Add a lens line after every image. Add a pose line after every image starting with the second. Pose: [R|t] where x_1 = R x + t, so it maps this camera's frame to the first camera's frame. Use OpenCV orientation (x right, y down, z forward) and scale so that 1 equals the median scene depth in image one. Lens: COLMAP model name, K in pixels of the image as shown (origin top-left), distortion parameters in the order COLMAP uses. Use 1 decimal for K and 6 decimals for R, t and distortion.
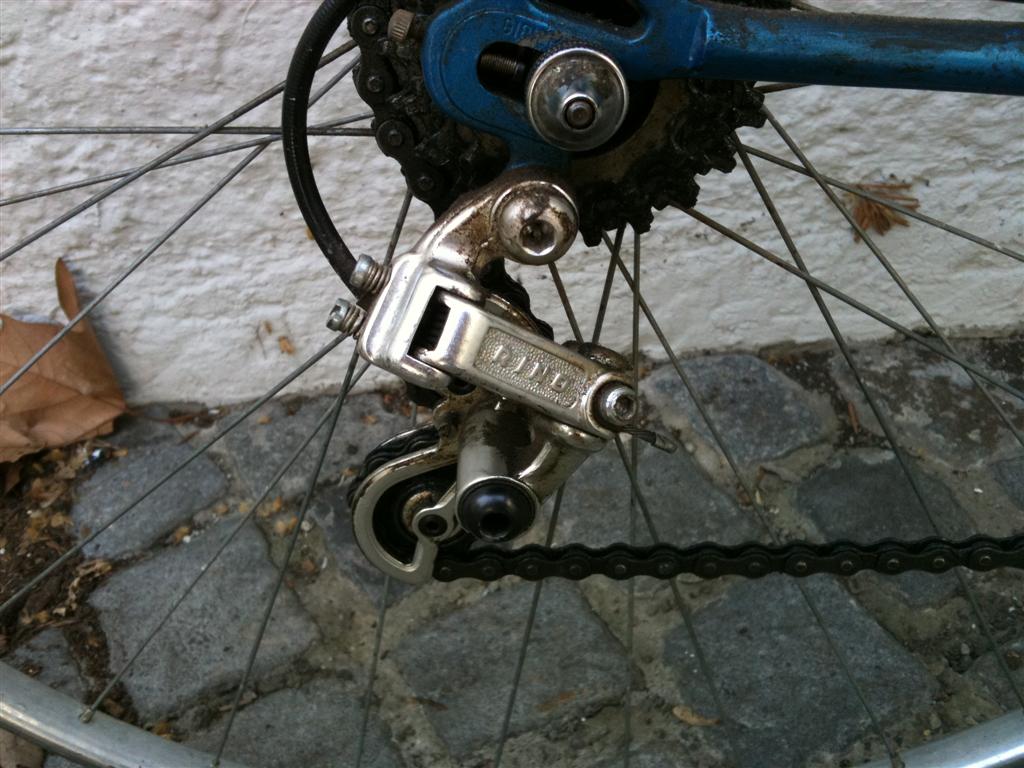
lens RADIAL K [[1048.9, 0, 495.1], [0, 1048.9, 382.1], [0, 0, 1]] dist [0.129912, -0.406850]
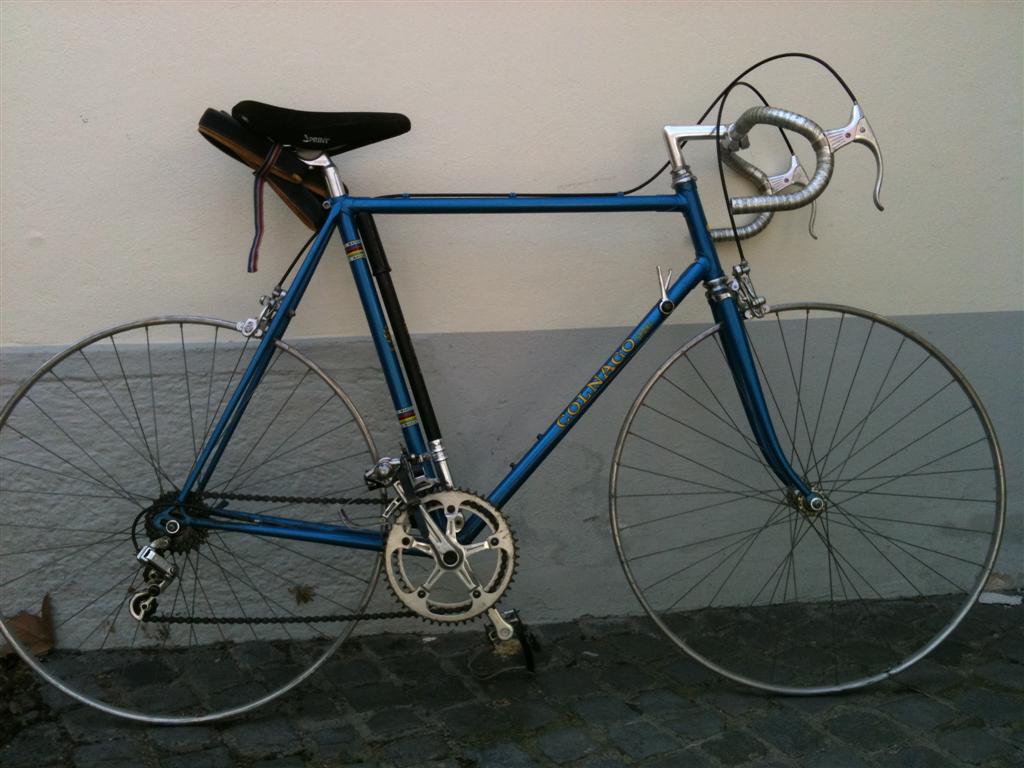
lens RADIAL K [[1048.9, 0, 495.1], [0, 1048.9, 382.1], [0, 0, 1]] dist [0.129912, -0.406850]
pose [[0.987203, 0.102999, 0.121744, 0.485592], [-0.024619, 0.852717, -0.521793, 1.010633], [-0.157557, 0.512119, 0.844340, -2.314264]]
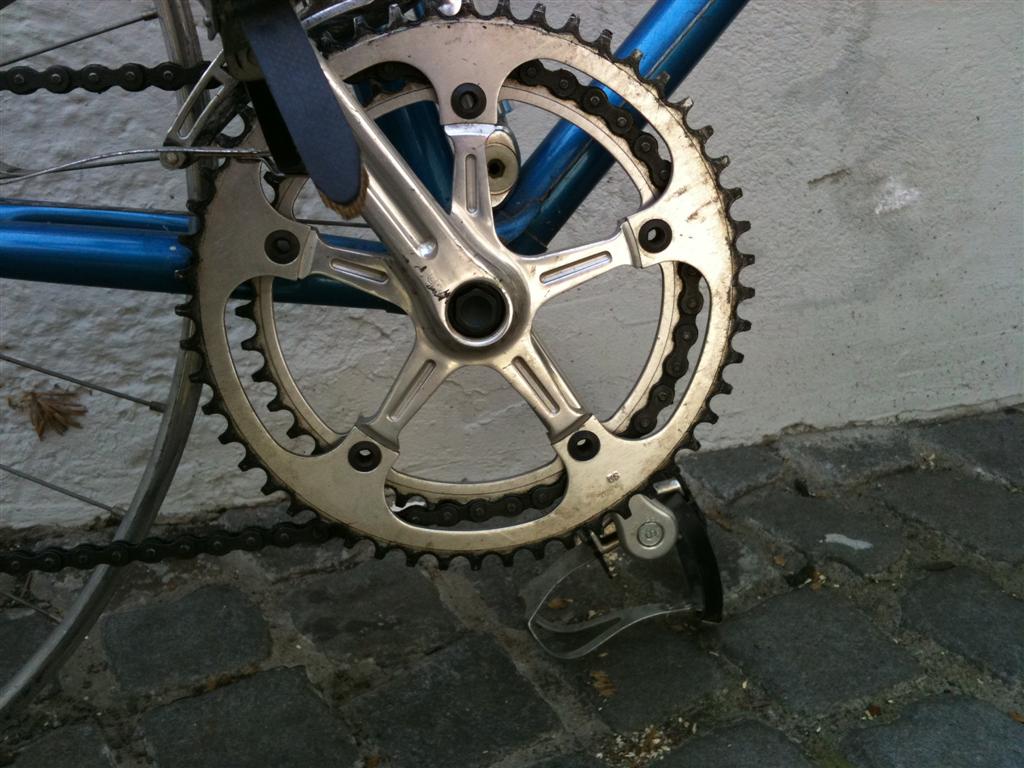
lens RADIAL K [[1048.9, 0, 495.1], [0, 1048.9, 382.1], [0, 0, 1]] dist [0.129912, -0.406850]
pose [[0.985106, 0.027790, 0.169685, 0.661627], [0.022252, 0.957949, -0.286074, 0.168168], [-0.170500, 0.285589, 0.943064, -0.265930]]
